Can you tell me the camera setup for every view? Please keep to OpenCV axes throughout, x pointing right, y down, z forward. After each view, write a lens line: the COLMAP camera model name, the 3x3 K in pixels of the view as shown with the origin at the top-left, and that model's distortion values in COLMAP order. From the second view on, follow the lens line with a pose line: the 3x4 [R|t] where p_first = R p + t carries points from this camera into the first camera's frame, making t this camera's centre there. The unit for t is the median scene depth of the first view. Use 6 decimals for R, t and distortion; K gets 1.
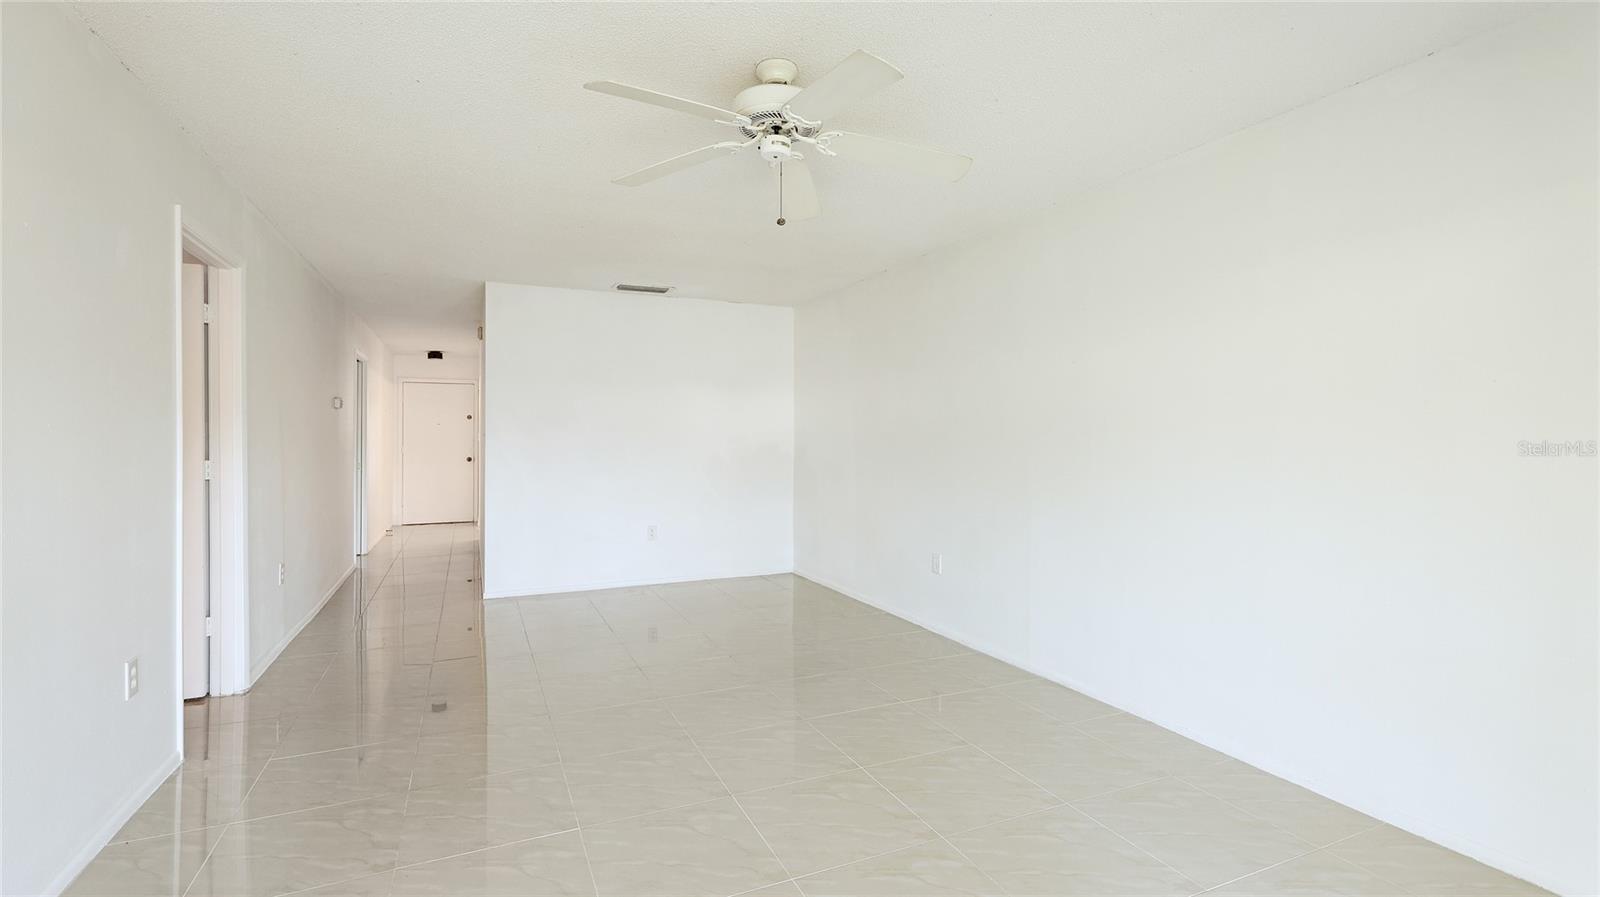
lens RADIAL K [[720.0, 0, 802.1], [0, 720.0, 445.3], [0, 0, 1]] dist [0.001032, -0.000106]
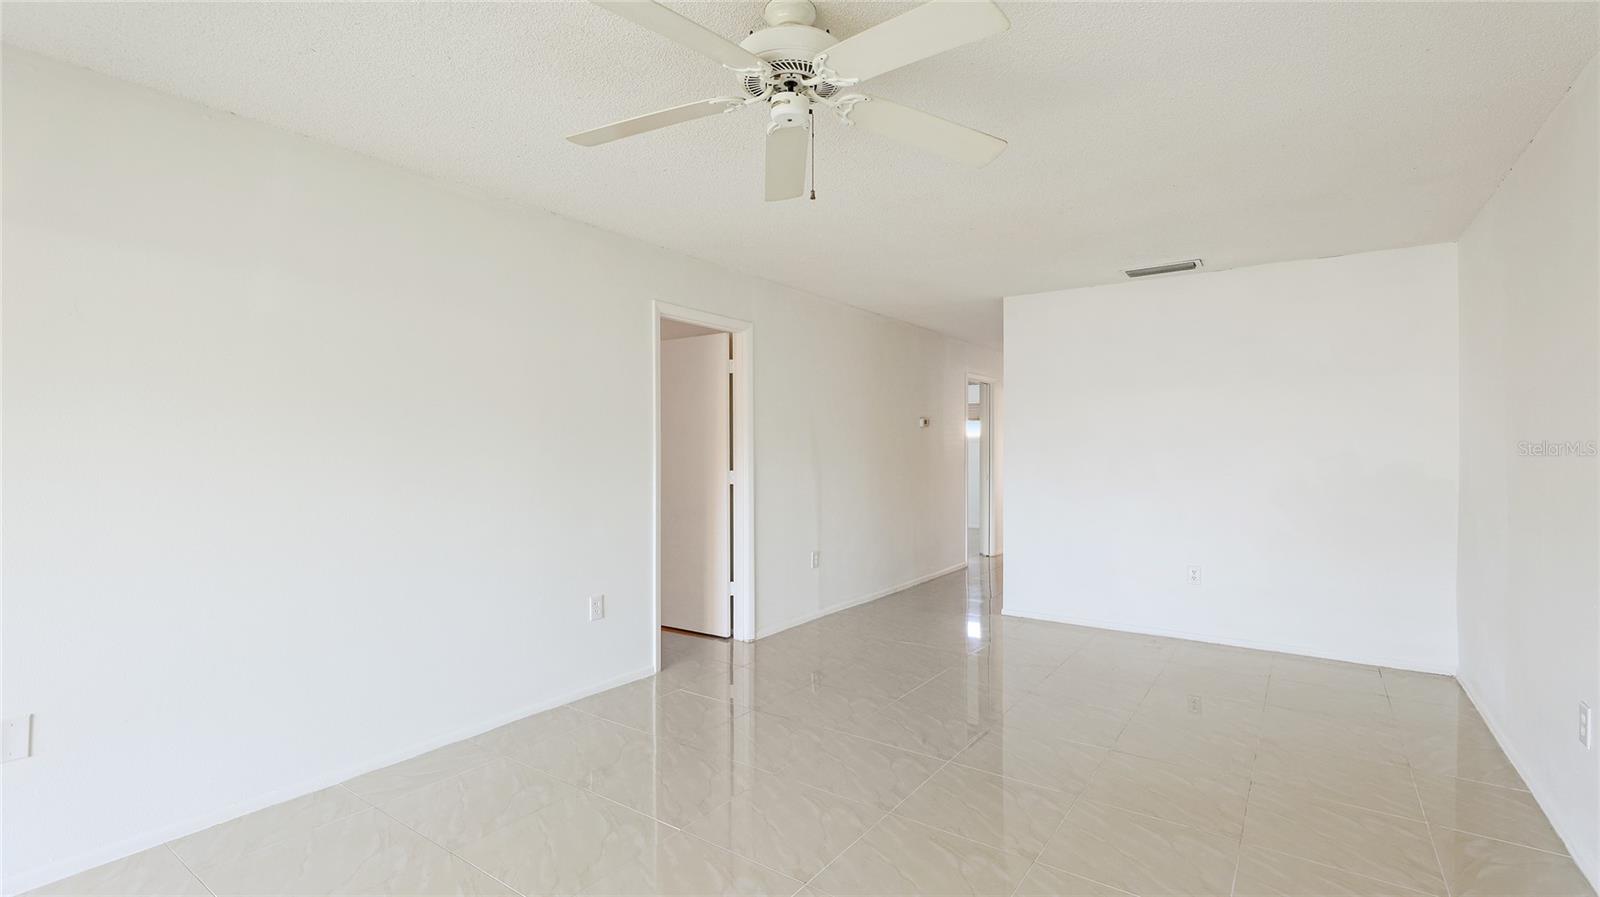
lens RADIAL K [[720.0, 0, 802.1], [0, 720.0, 445.3], [0, 0, 1]] dist [0.001032, -0.000106]
pose [[0.487568, -0.001265, -0.873084, 0.432747], [-0.006292, 0.999968, -0.004963, -0.019935], [0.873062, 0.007913, 0.487544, 0.397234]]
